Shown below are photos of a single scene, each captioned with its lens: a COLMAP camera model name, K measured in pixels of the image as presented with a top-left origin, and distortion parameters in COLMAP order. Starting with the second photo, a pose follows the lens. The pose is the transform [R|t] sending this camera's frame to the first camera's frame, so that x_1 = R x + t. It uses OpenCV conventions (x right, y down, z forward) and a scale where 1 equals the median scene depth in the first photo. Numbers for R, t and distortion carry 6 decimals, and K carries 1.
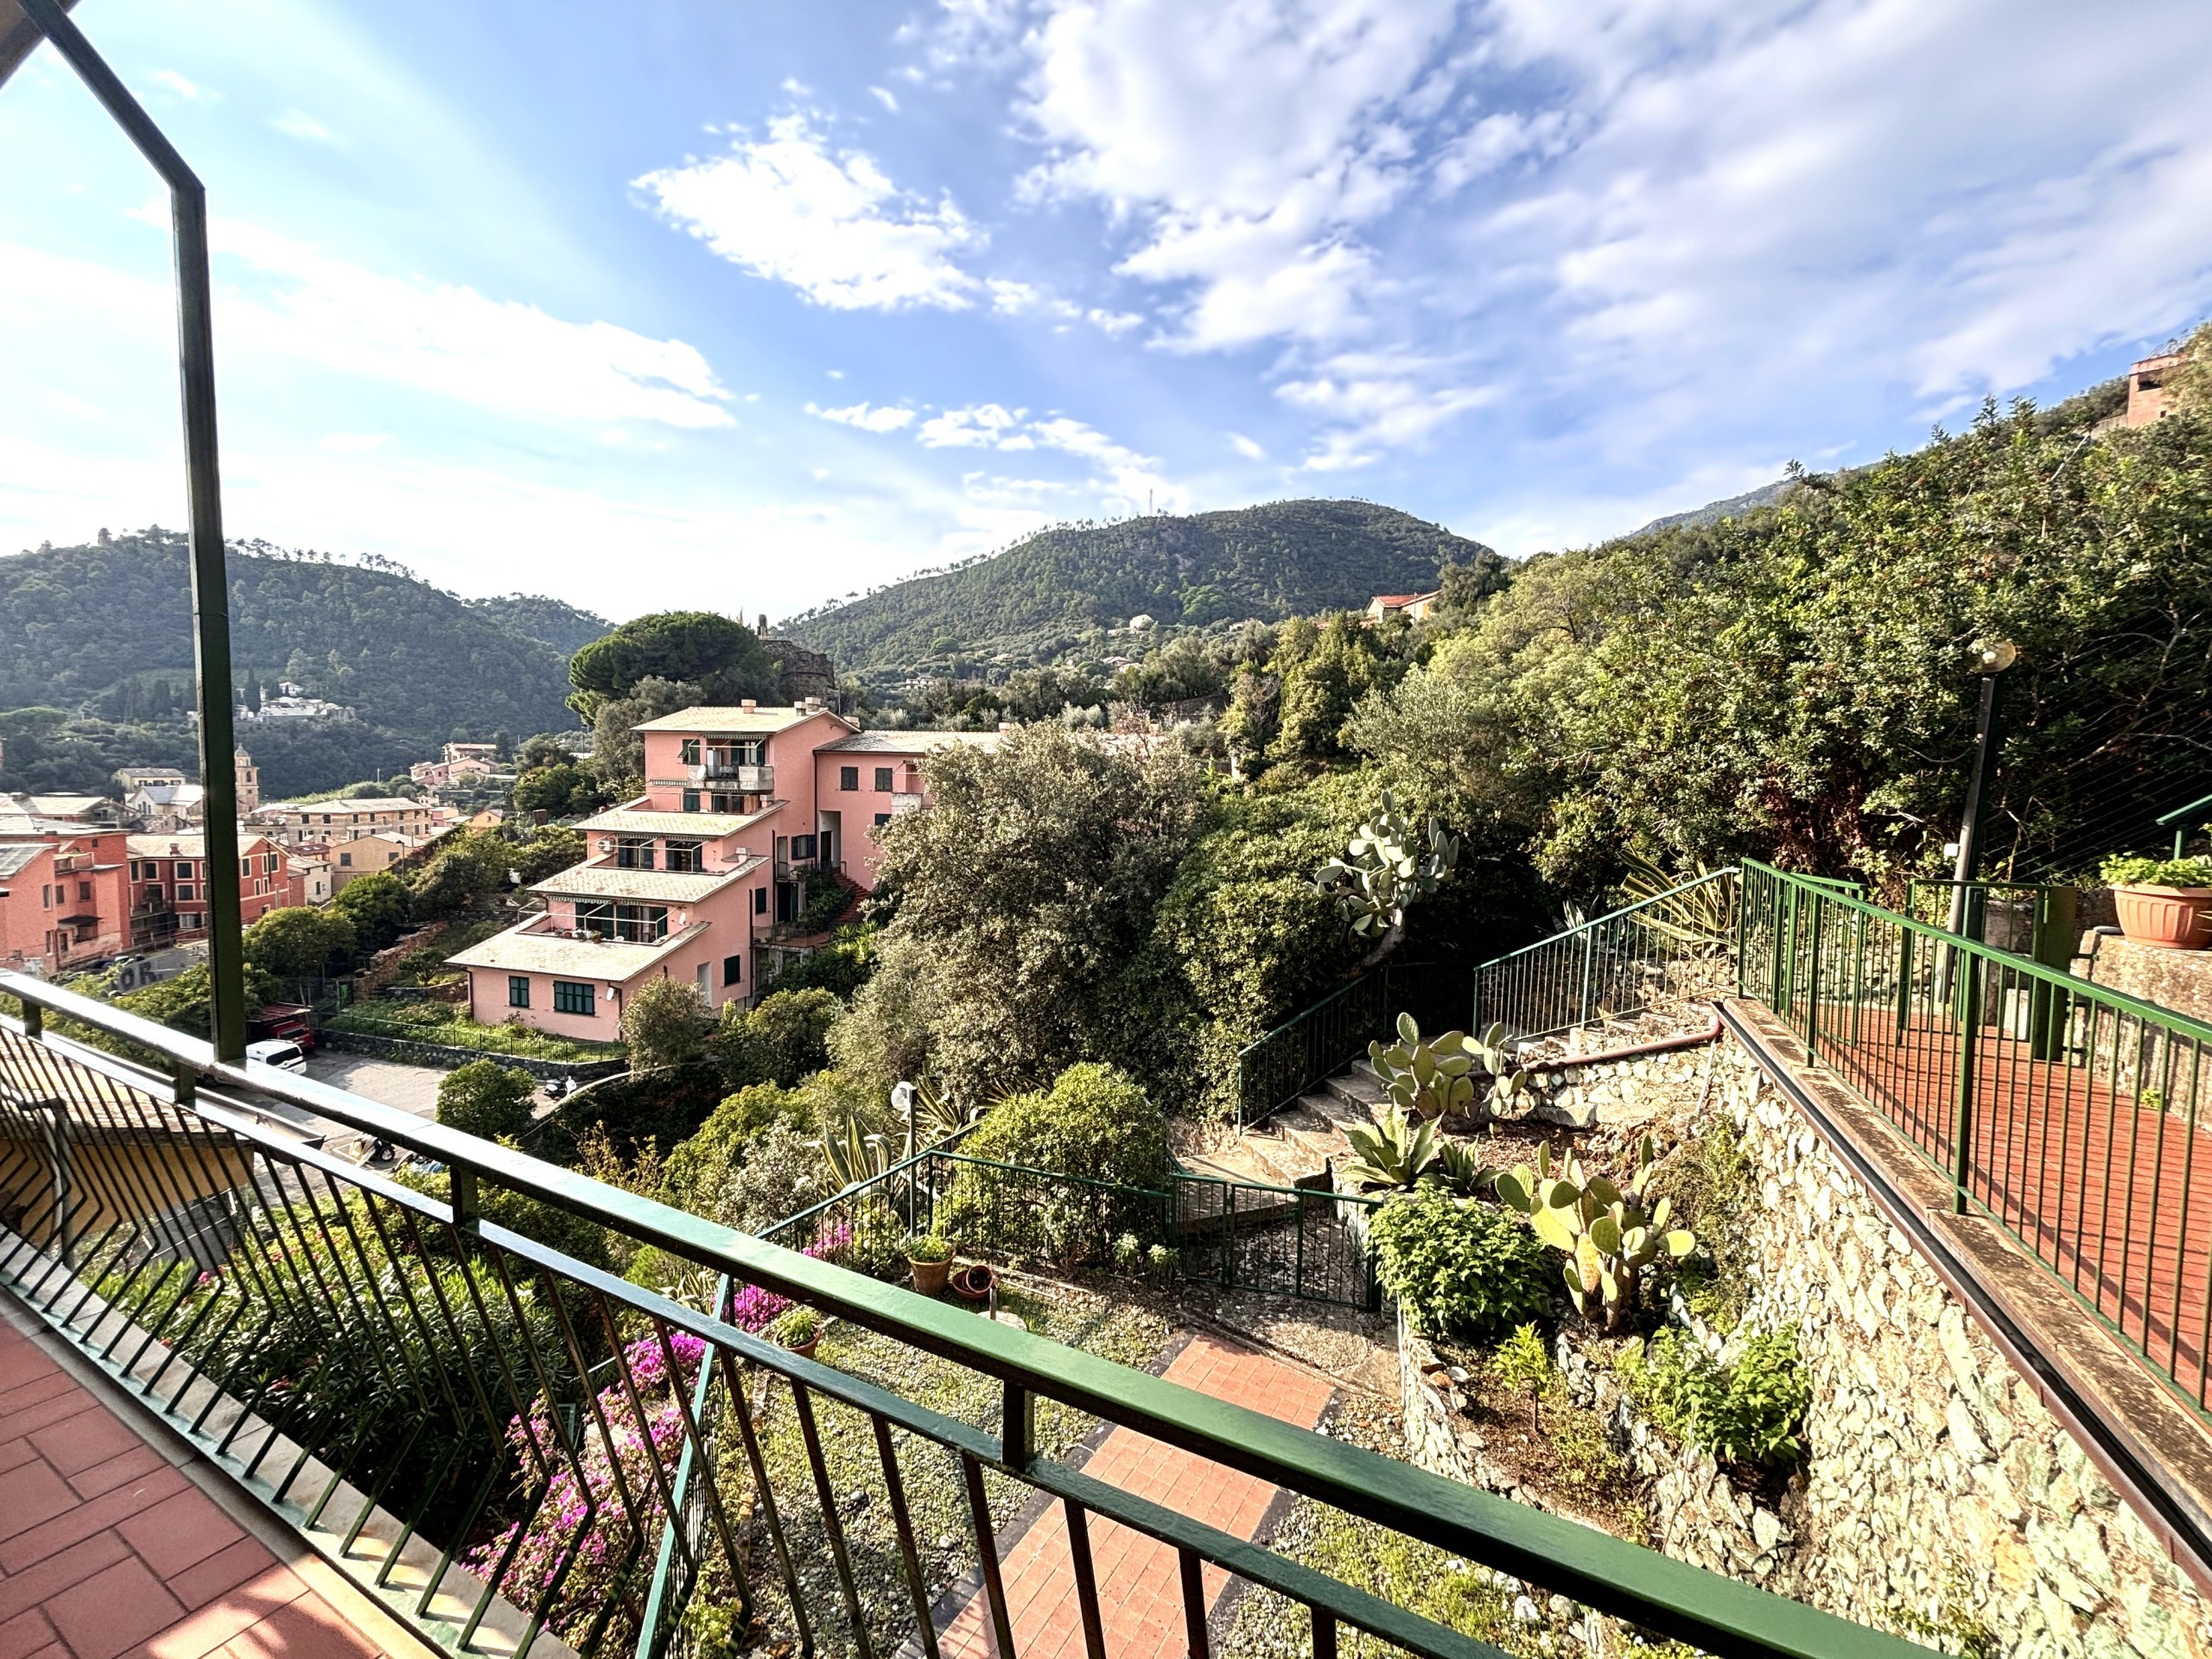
lens RADIAL K [[890.7, 0, 1106.0], [0, 890.7, 829.5], [0, 0, 1]] dist [0.001652, -0.000123]
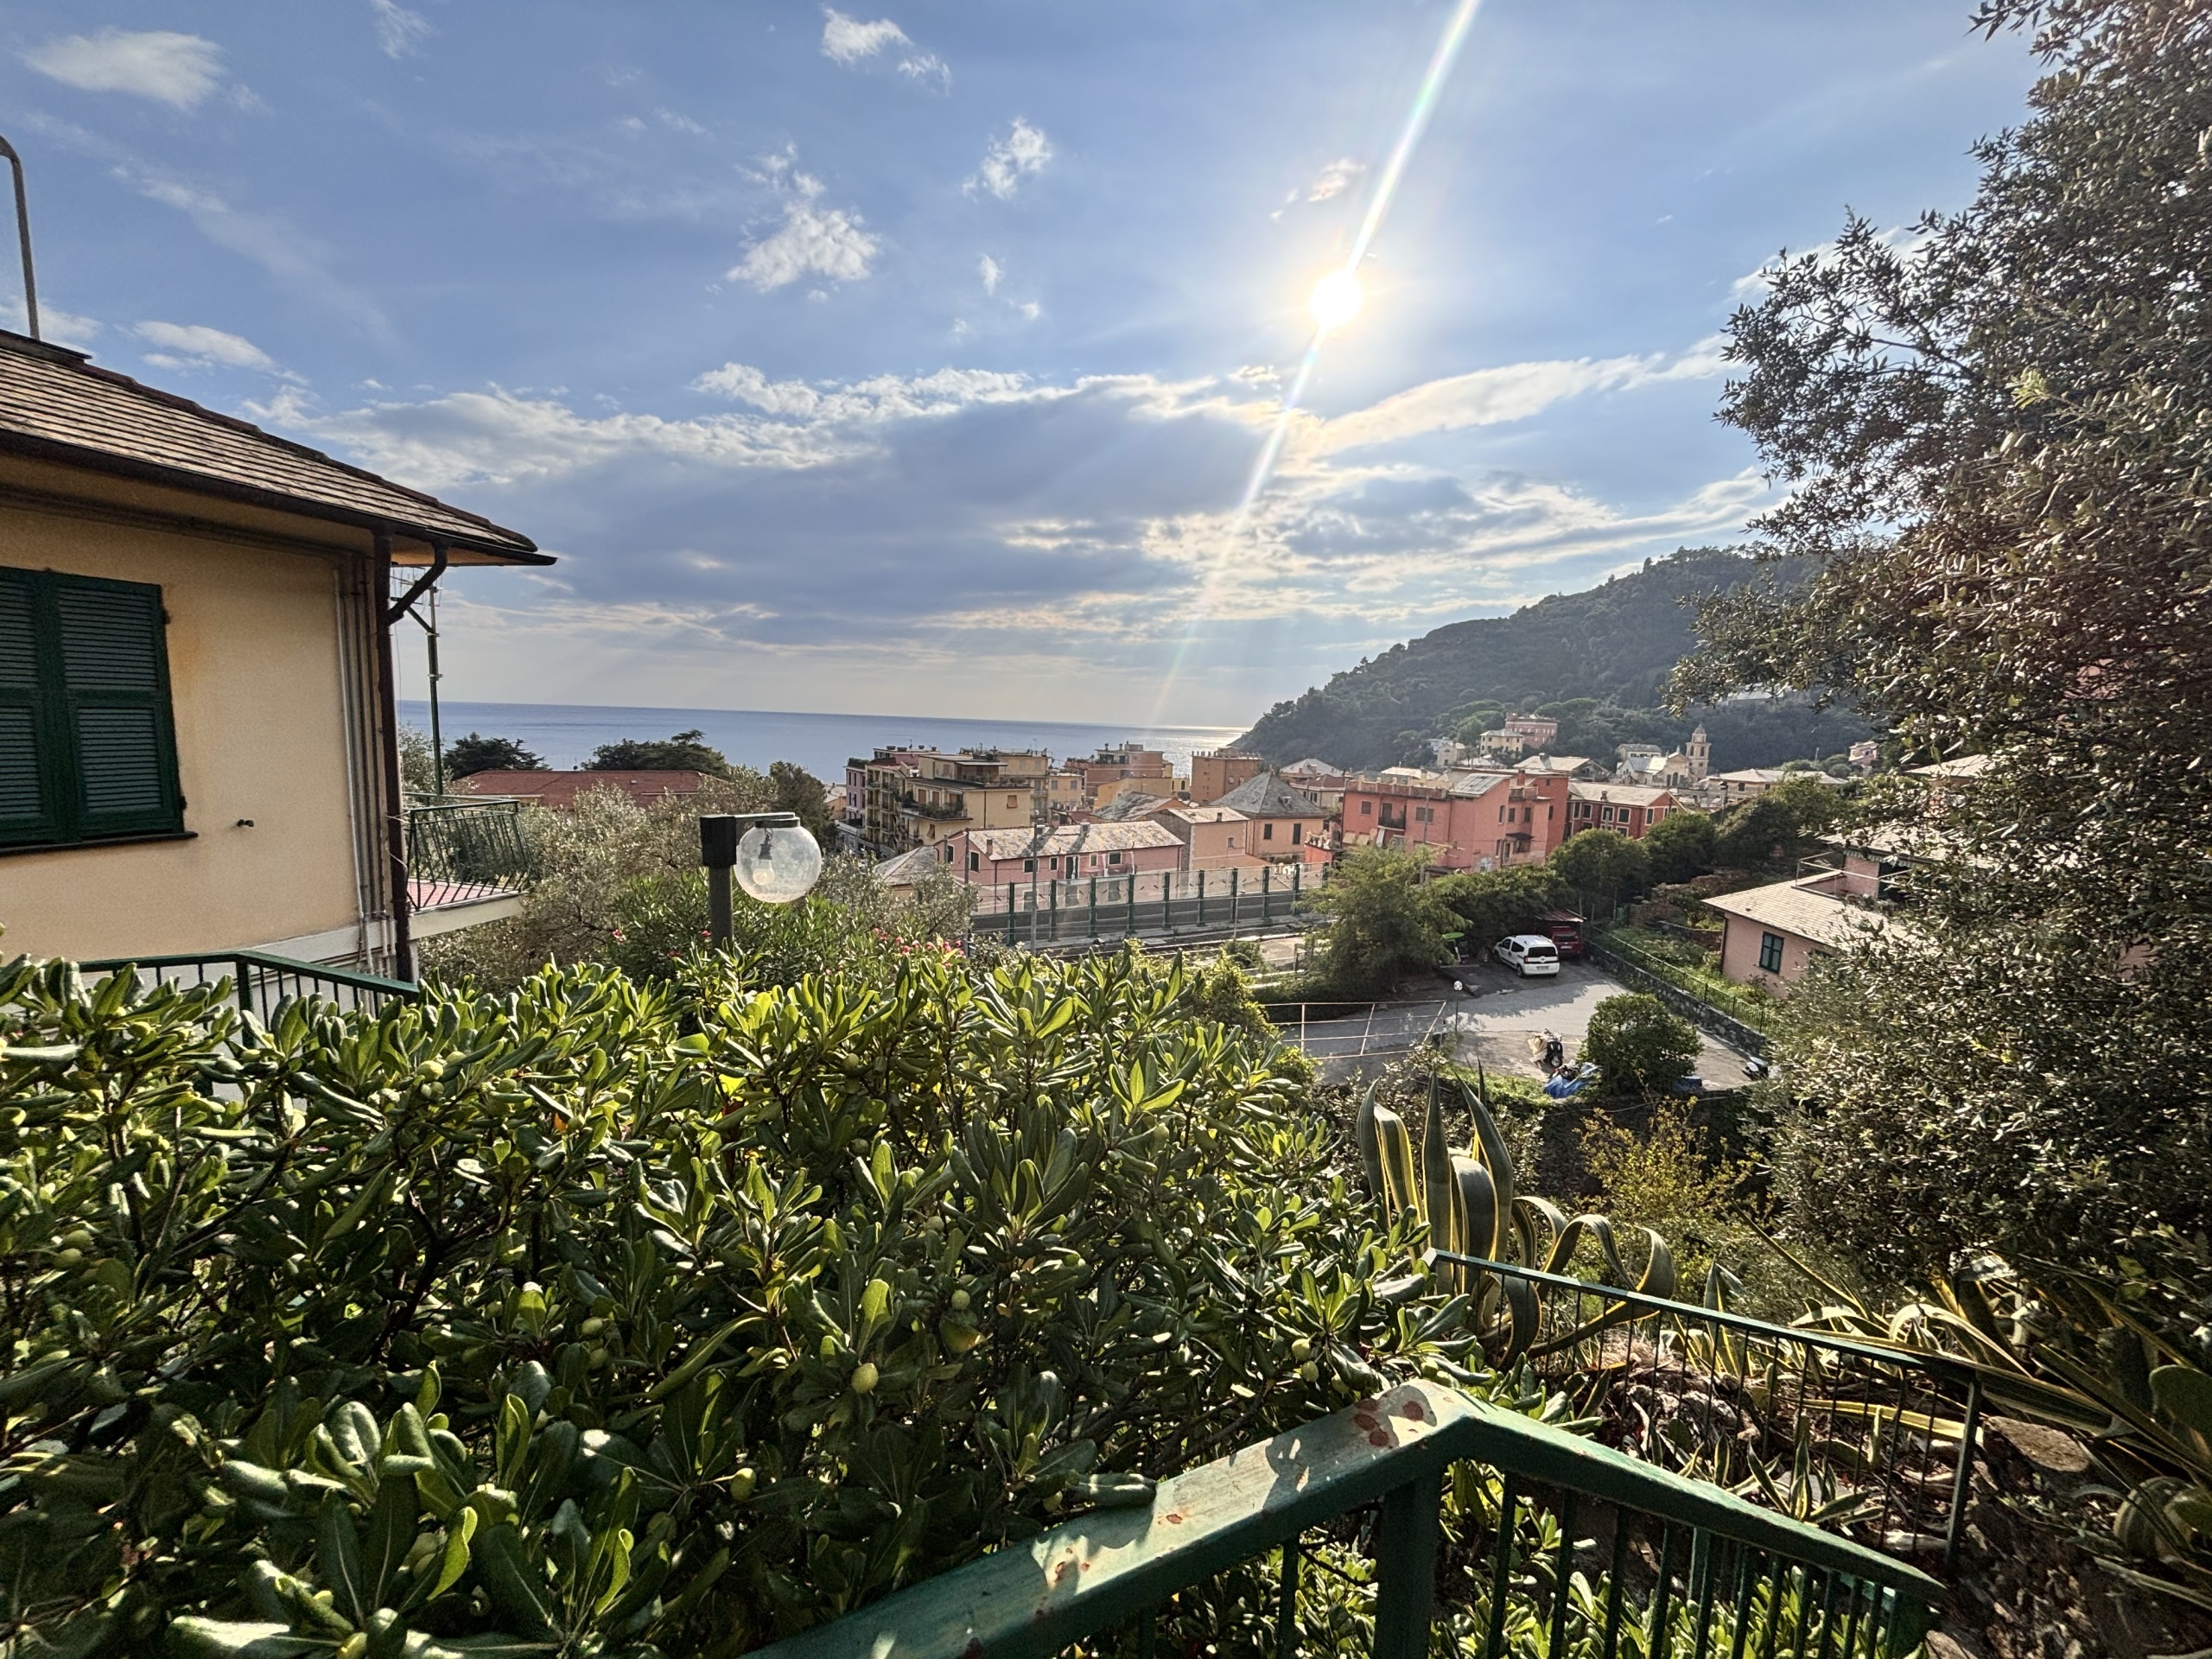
lens RADIAL K [[890.7, 0, 1106.0], [0, 890.7, 829.5], [0, 0, 1]] dist [0.001652, -0.000123]
pose [[0.190075, 0.102559, -0.976398, 0.013024], [-0.092406, 0.991983, 0.086207, 0.033999], [0.977411, 0.073839, 0.198029, 0.138730]]
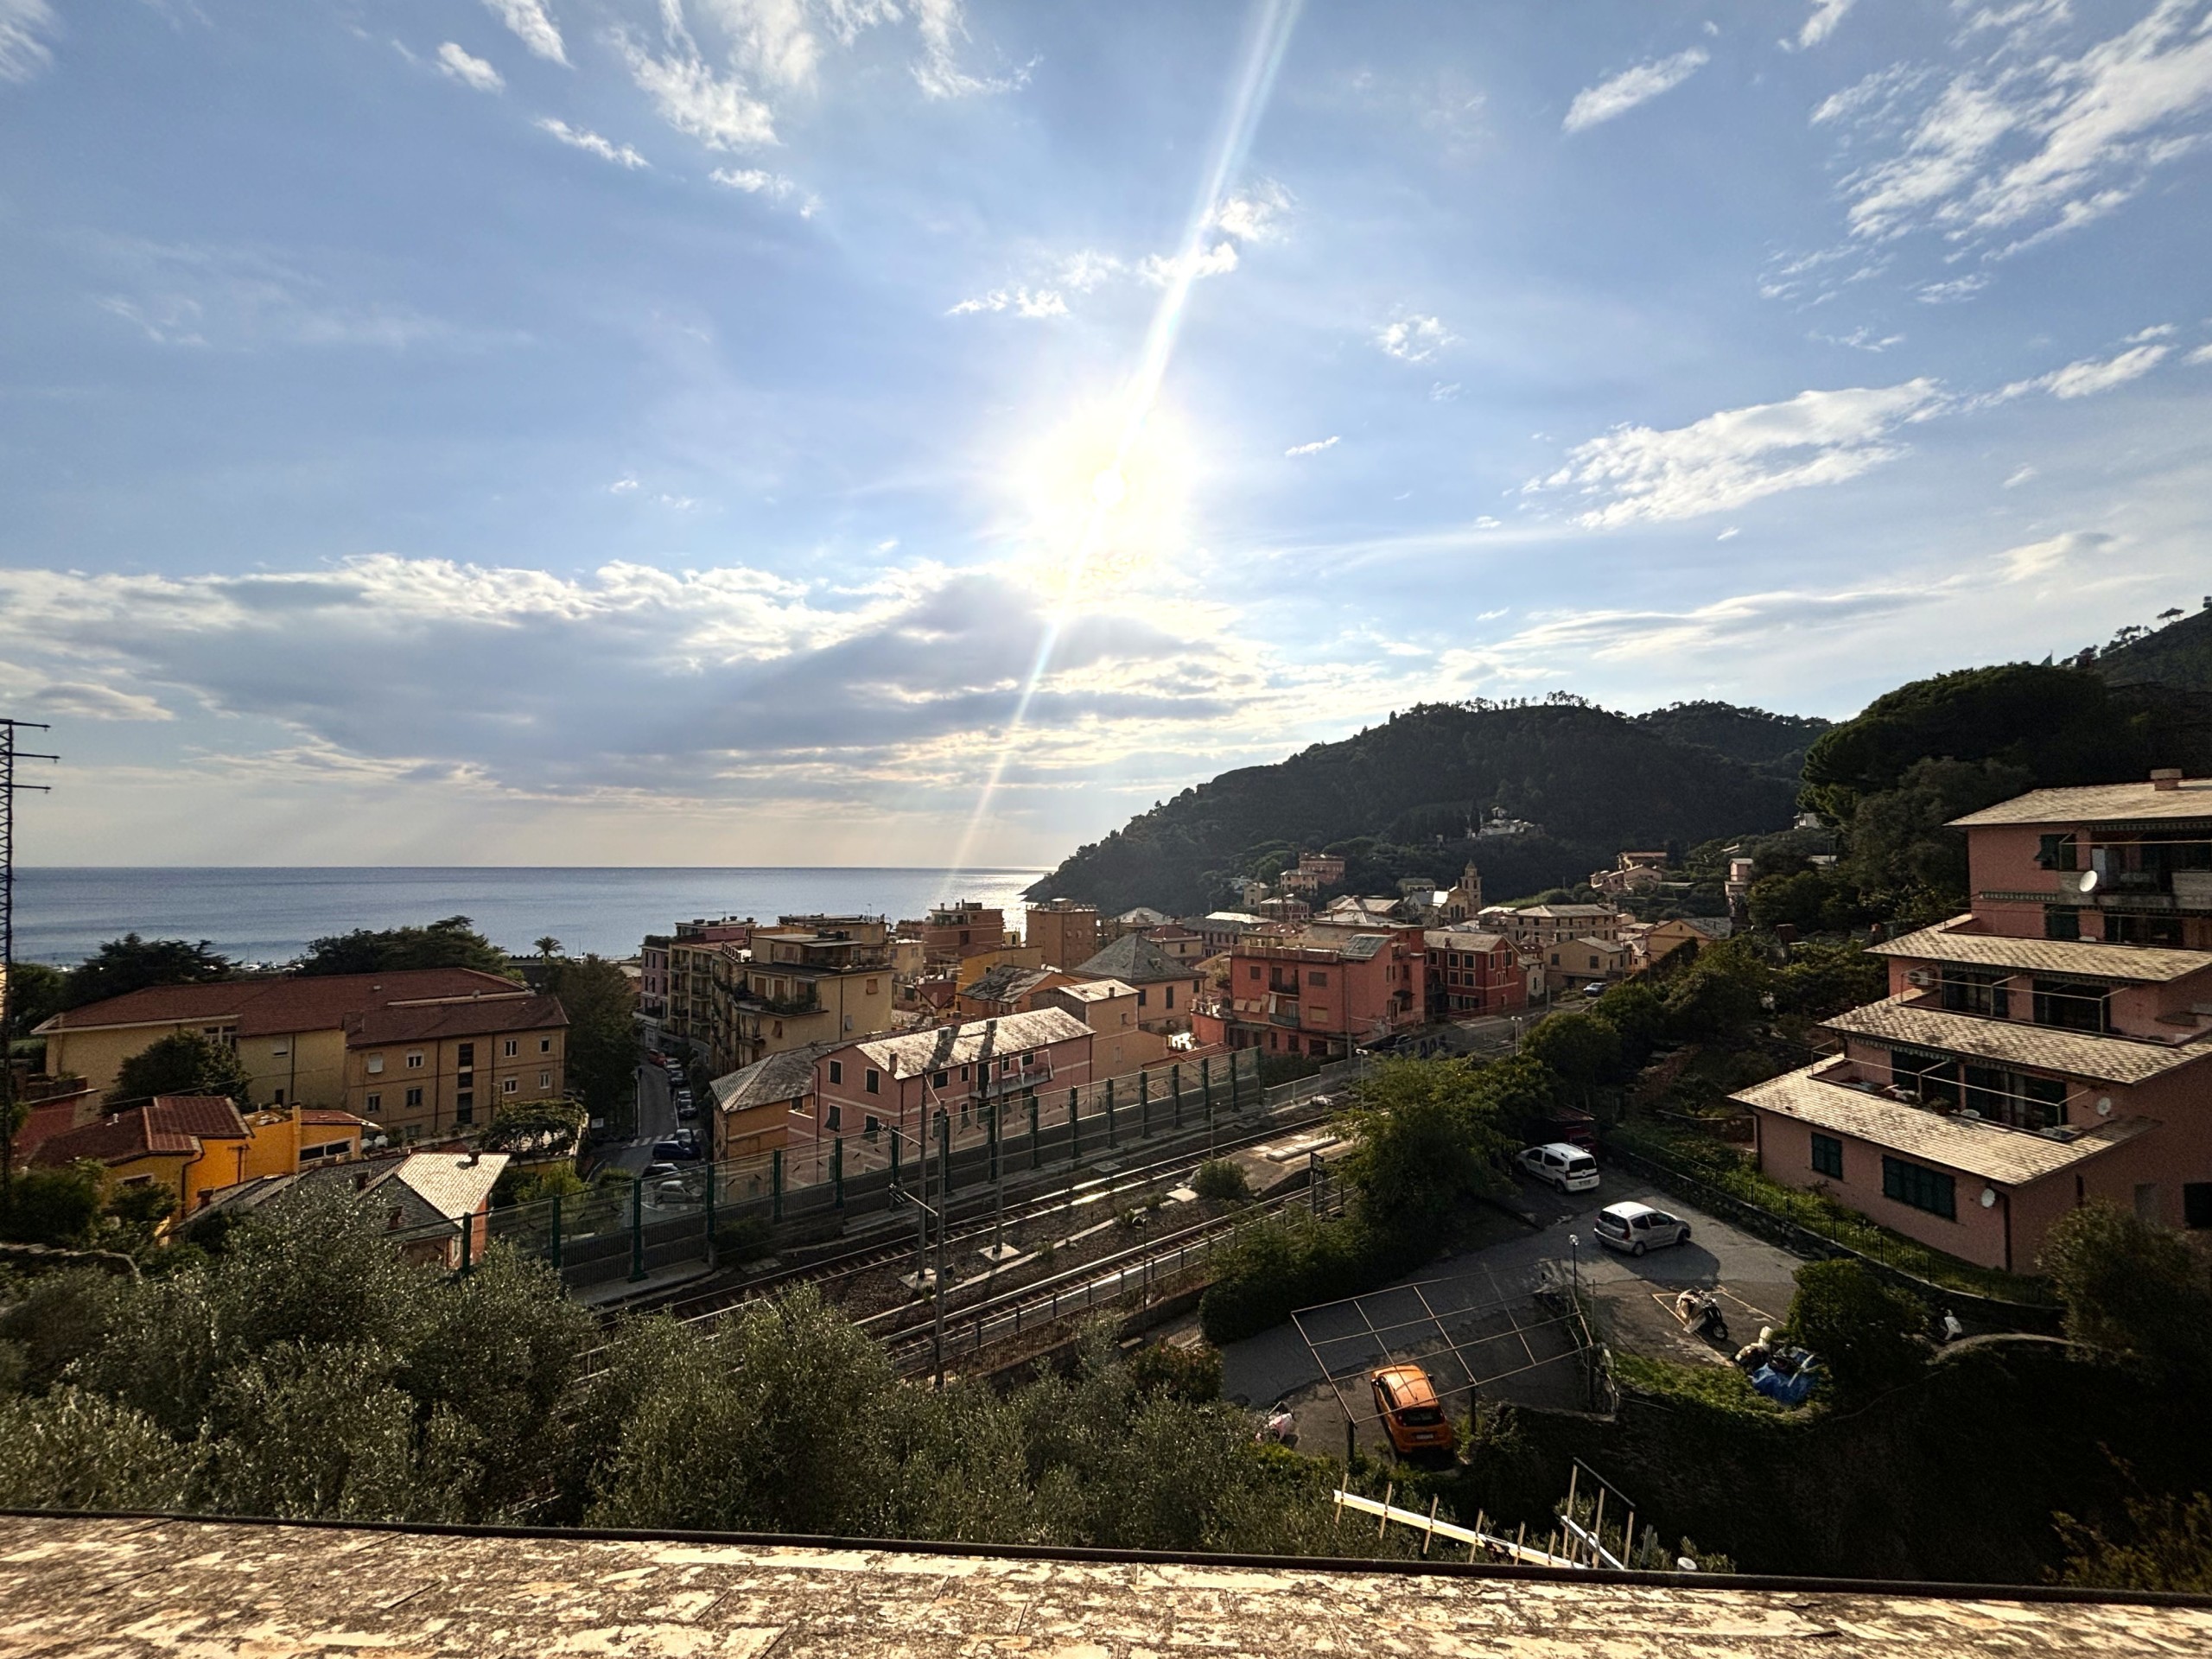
lens RADIAL K [[893.2, 0, 1106.0], [0, 893.2, 829.5], [0, 0, 1]] dist [0.001150, -0.003420]
pose [[0.416968, -0.056025, -0.907193, -0.112805], [-0.052351, 0.994961, -0.085507, -0.005160], [0.907412, 0.083146, 0.411934, 0.031476]]
